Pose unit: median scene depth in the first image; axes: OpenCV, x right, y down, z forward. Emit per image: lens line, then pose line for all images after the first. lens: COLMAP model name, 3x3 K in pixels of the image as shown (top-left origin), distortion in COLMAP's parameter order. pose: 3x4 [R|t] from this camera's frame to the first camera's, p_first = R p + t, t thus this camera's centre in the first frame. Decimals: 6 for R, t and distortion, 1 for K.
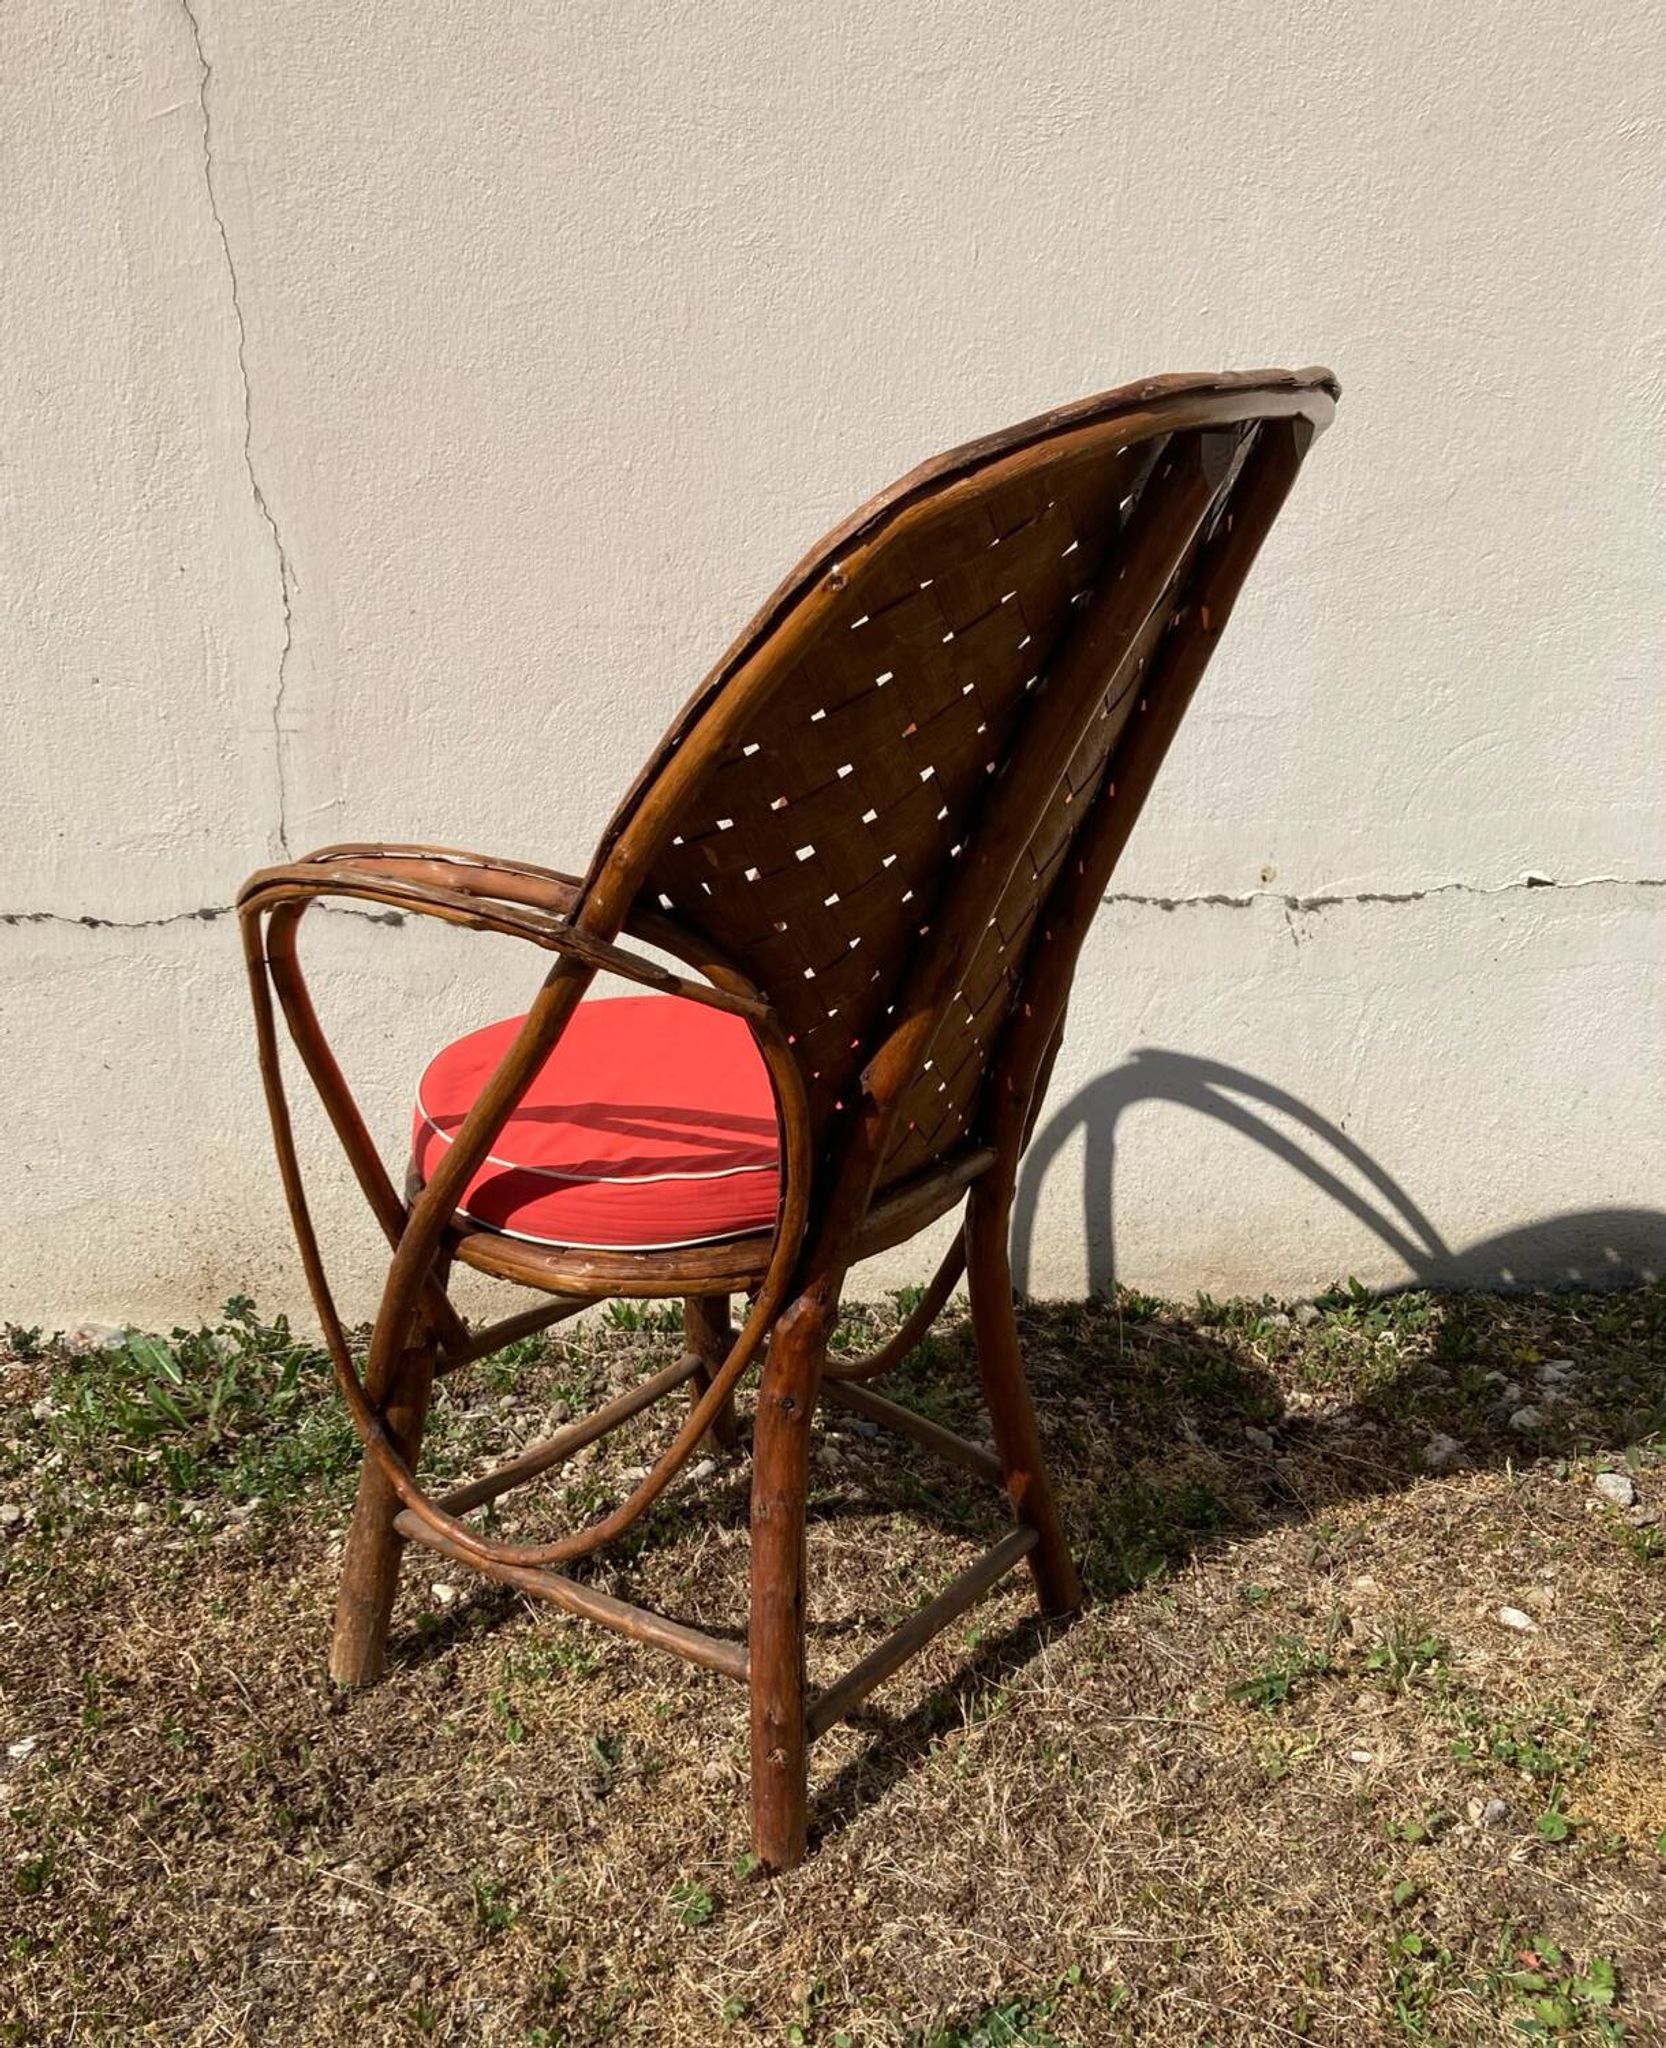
lens RADIAL K [[1886.7, 0, 798.6], [0, 1886.7, 1044.0], [0, 0, 1]] dist [0.040200, 0.000000]
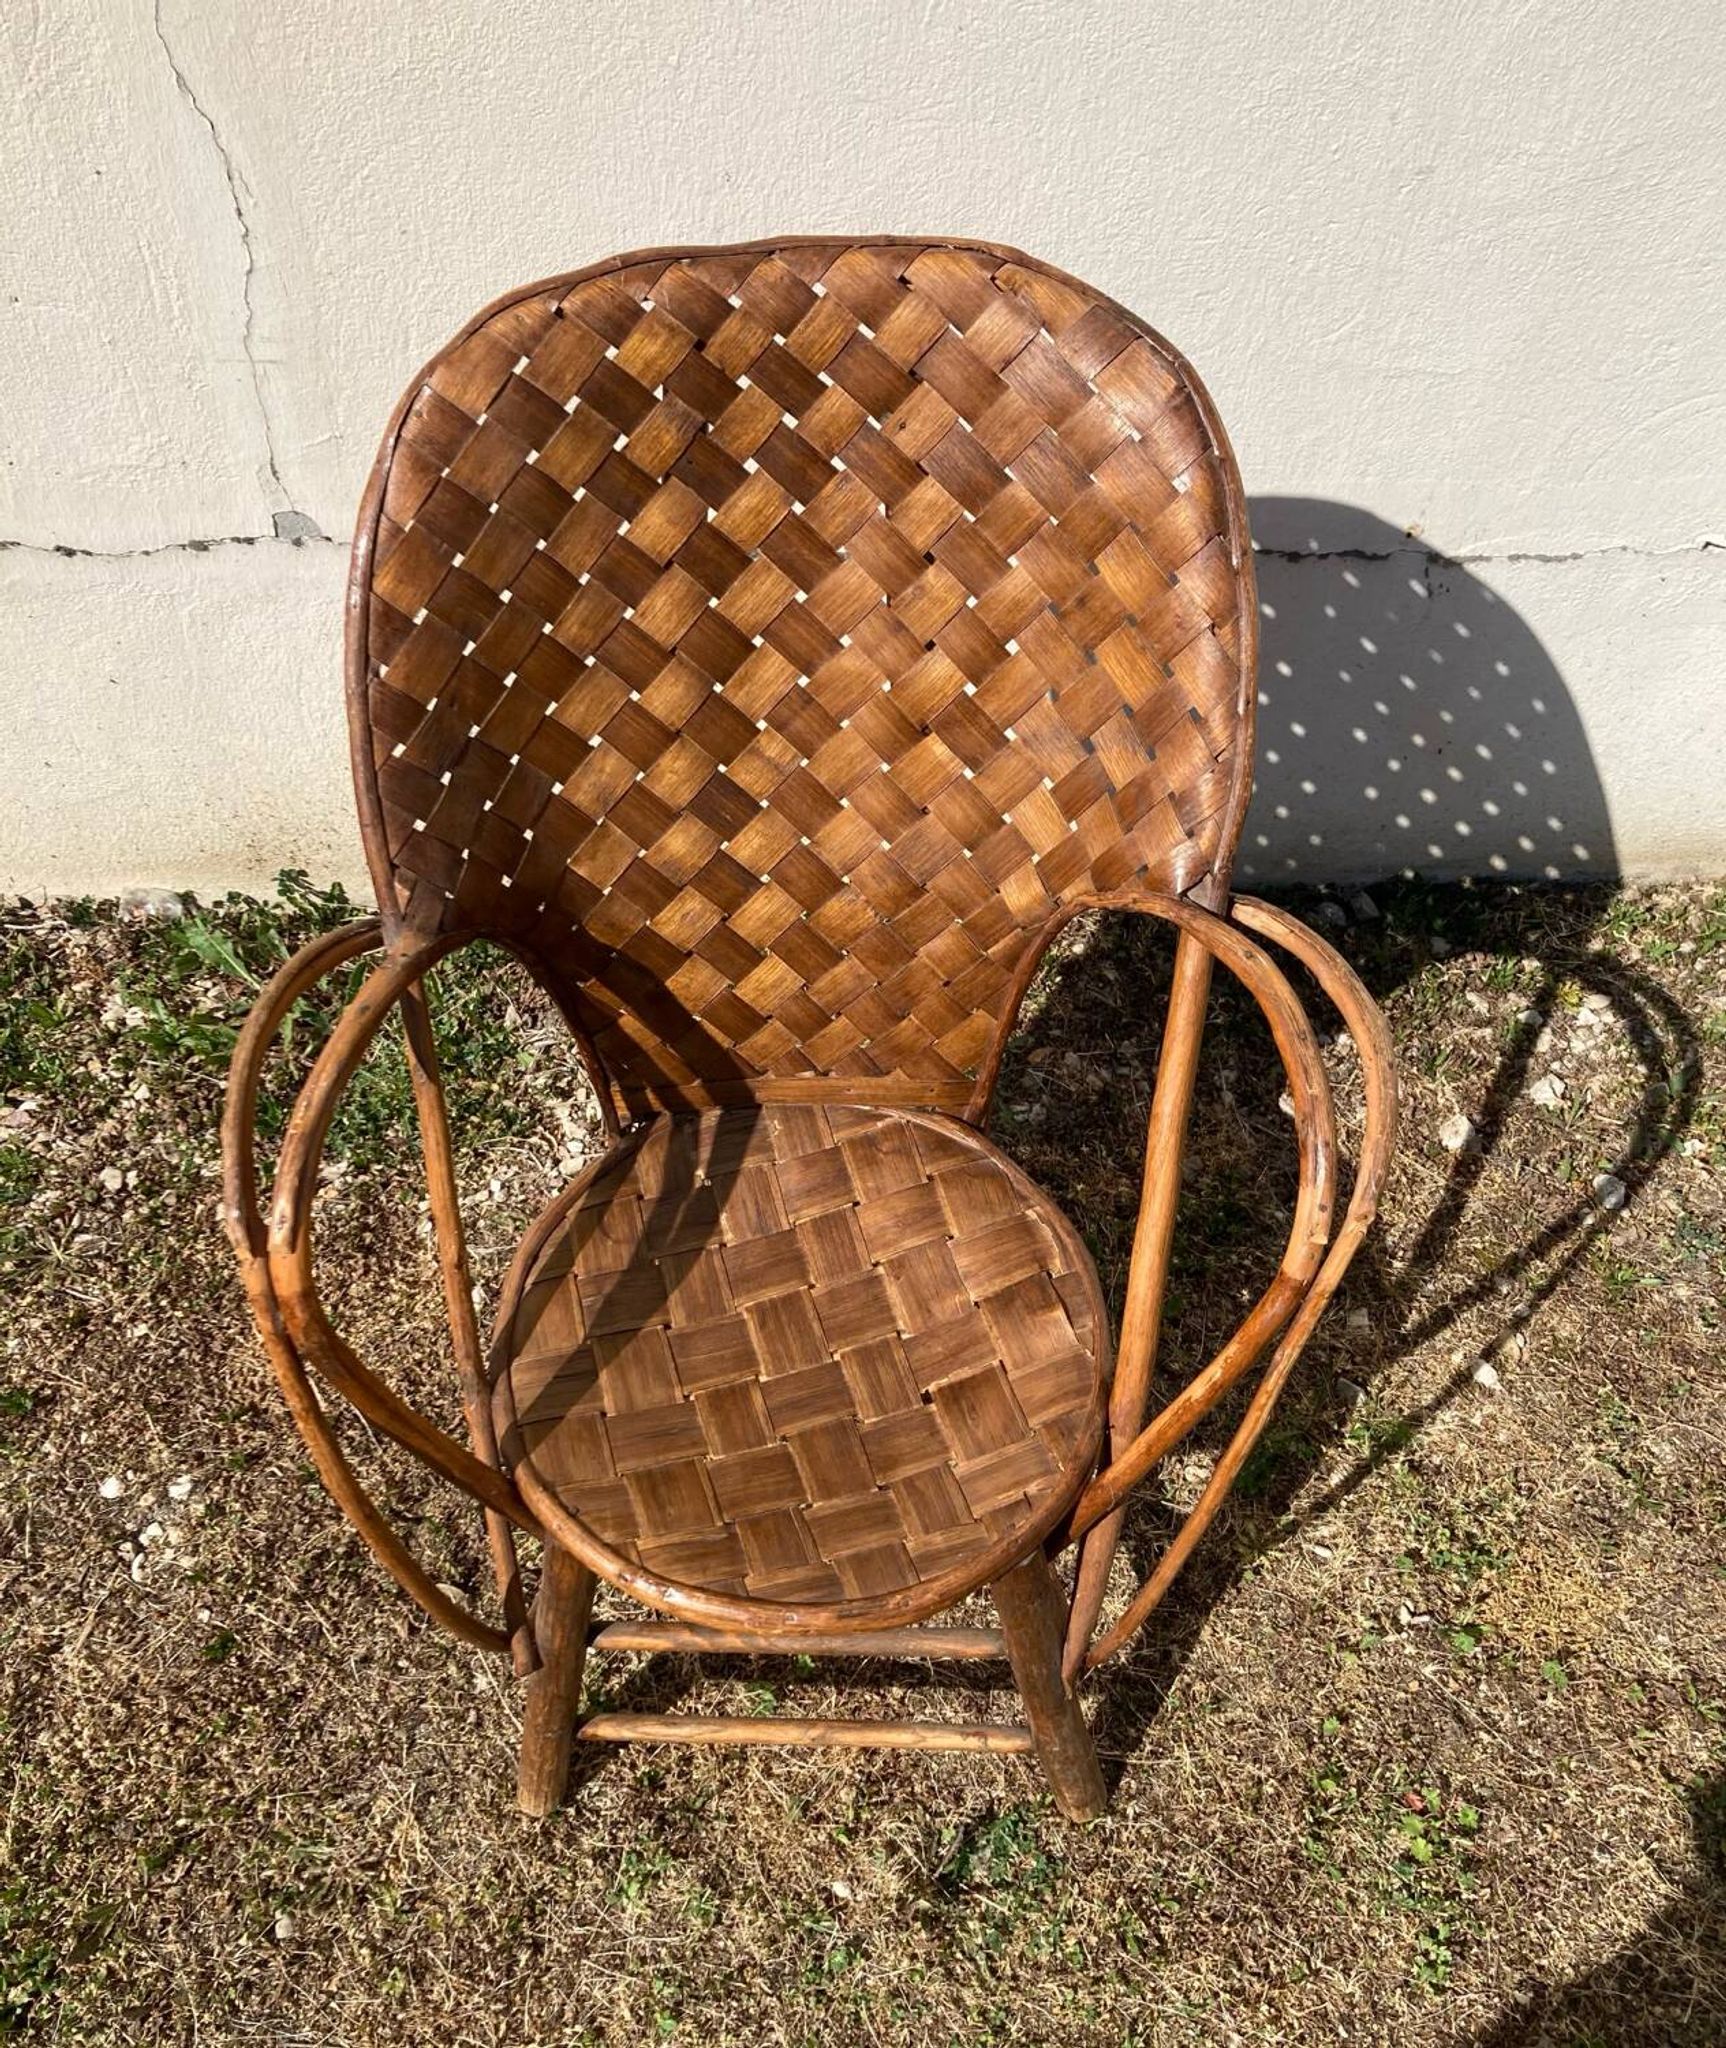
lens RADIAL K [[1915.2, 0, 885.5], [0, 1915.2, 1018.2], [0, 0, 1]] dist [0.032079, 0.000000]
pose [[0.998974, 0.029962, 0.033972, -0.023701], [-0.043979, 0.821180, 0.568972, -0.478808], [-0.010850, -0.569882, 0.821655, 0.170606]]
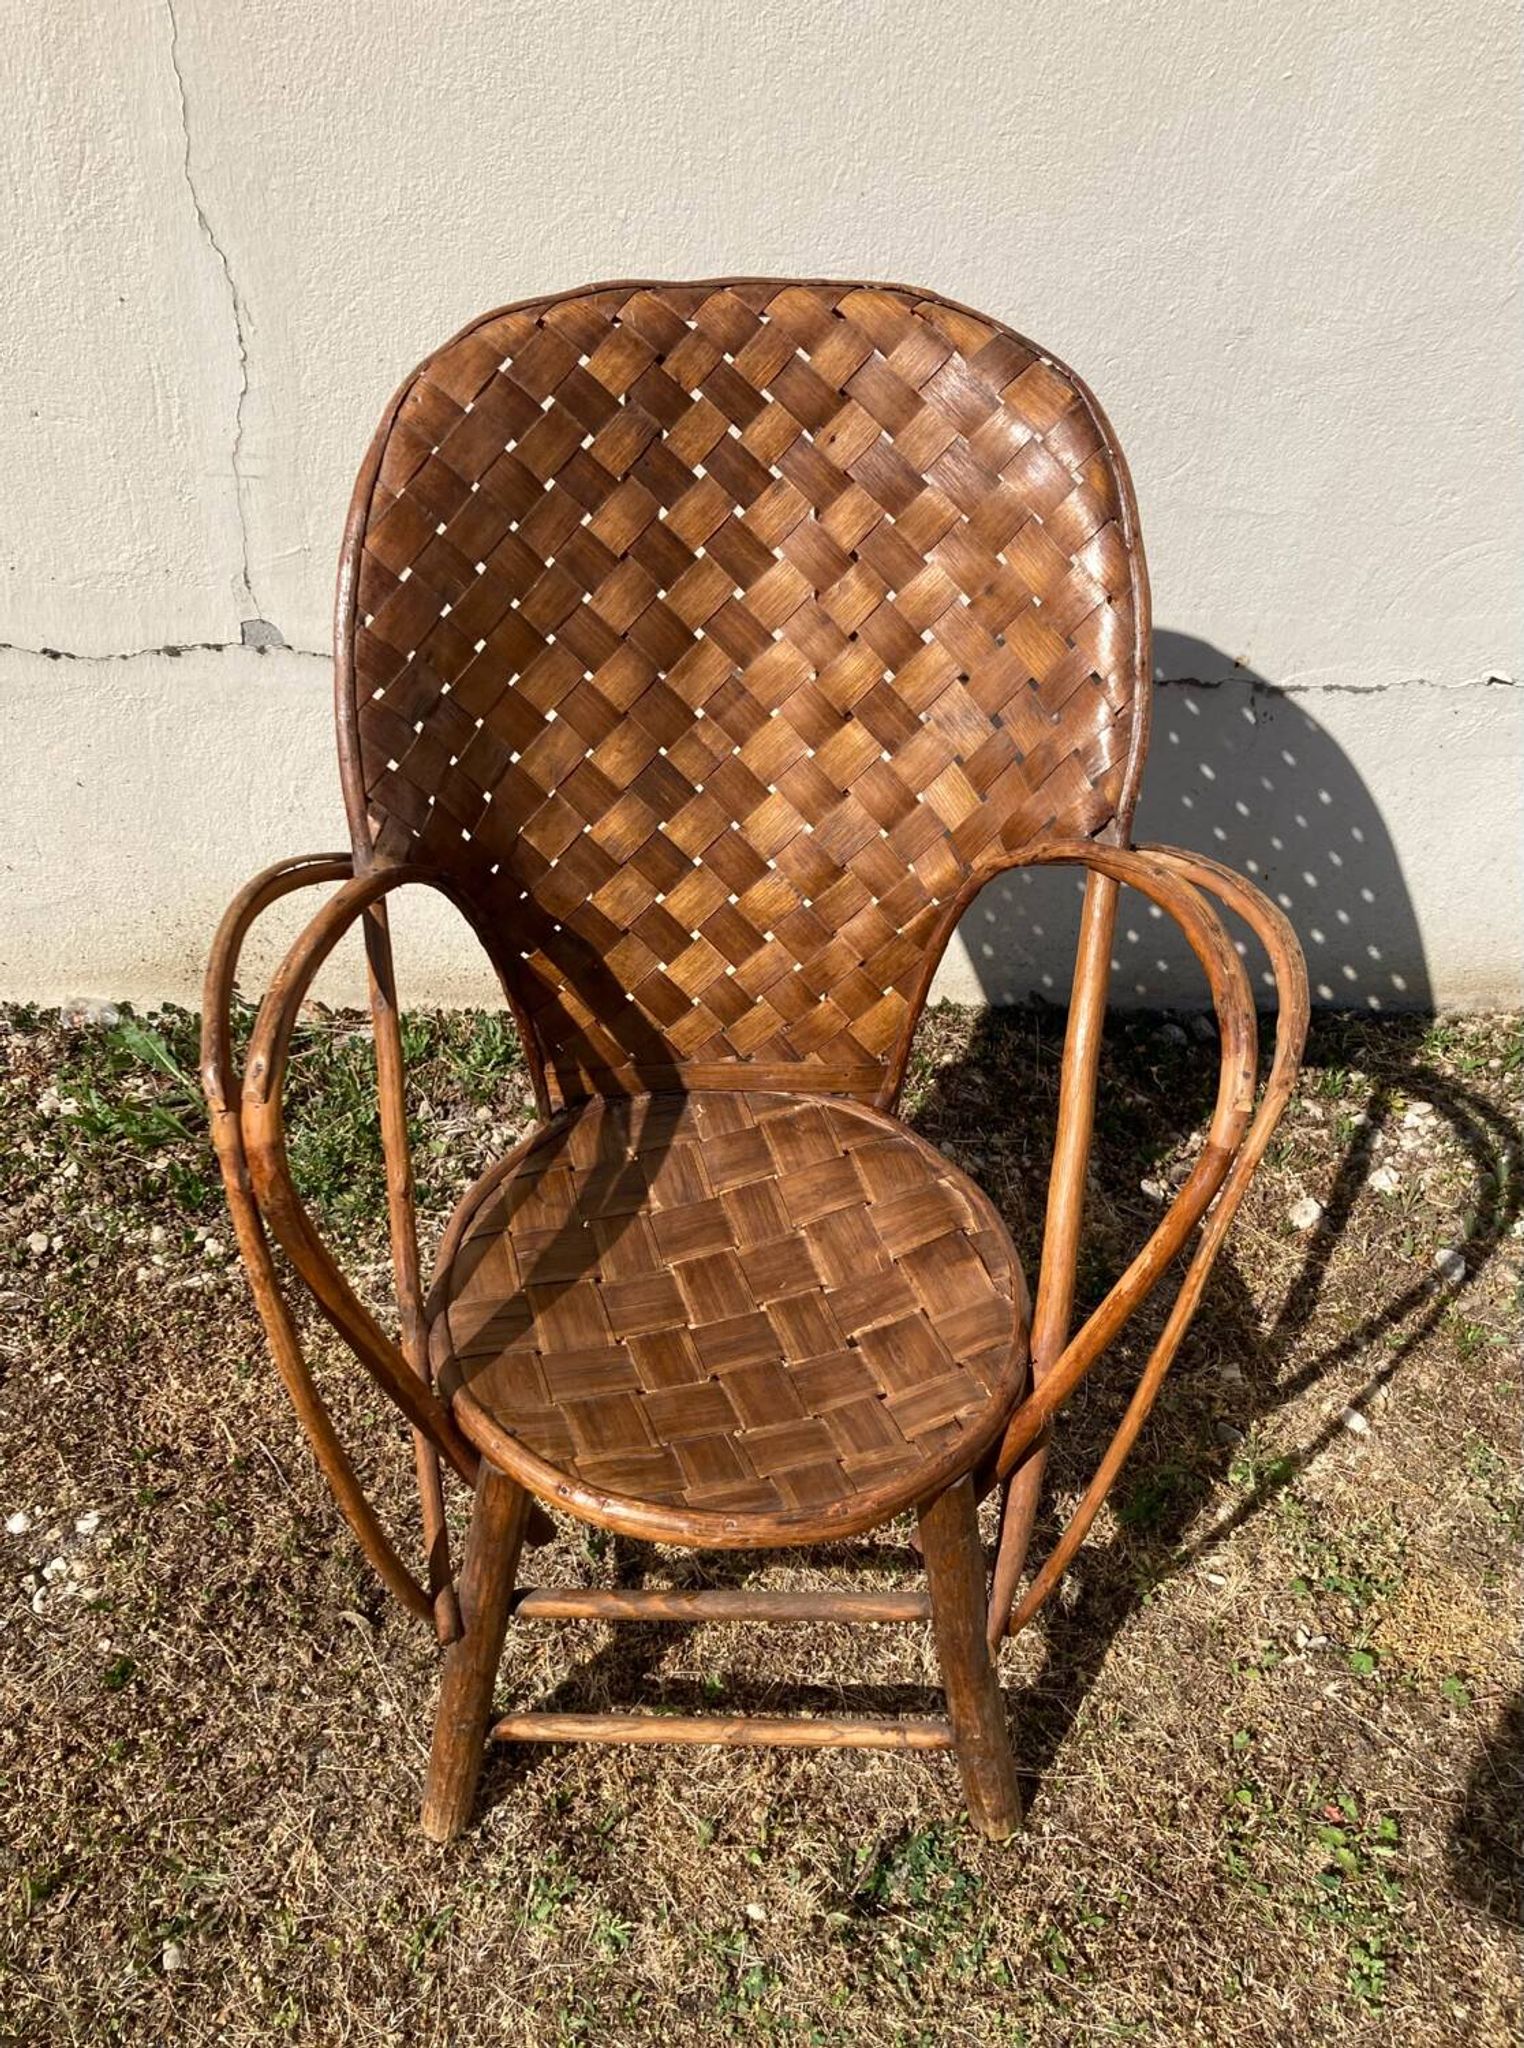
lens RADIAL K [[1716.1, 0, 773.1], [0, 1716.1, 993.3], [0, 0, 1]] dist [0.020488, 0.030233]
pose [[0.996922, 0.043151, 0.065457, -0.063120], [-0.065082, 0.921014, 0.384055, -0.314447], [-0.043714, -0.387133, 0.920987, 0.117742]]
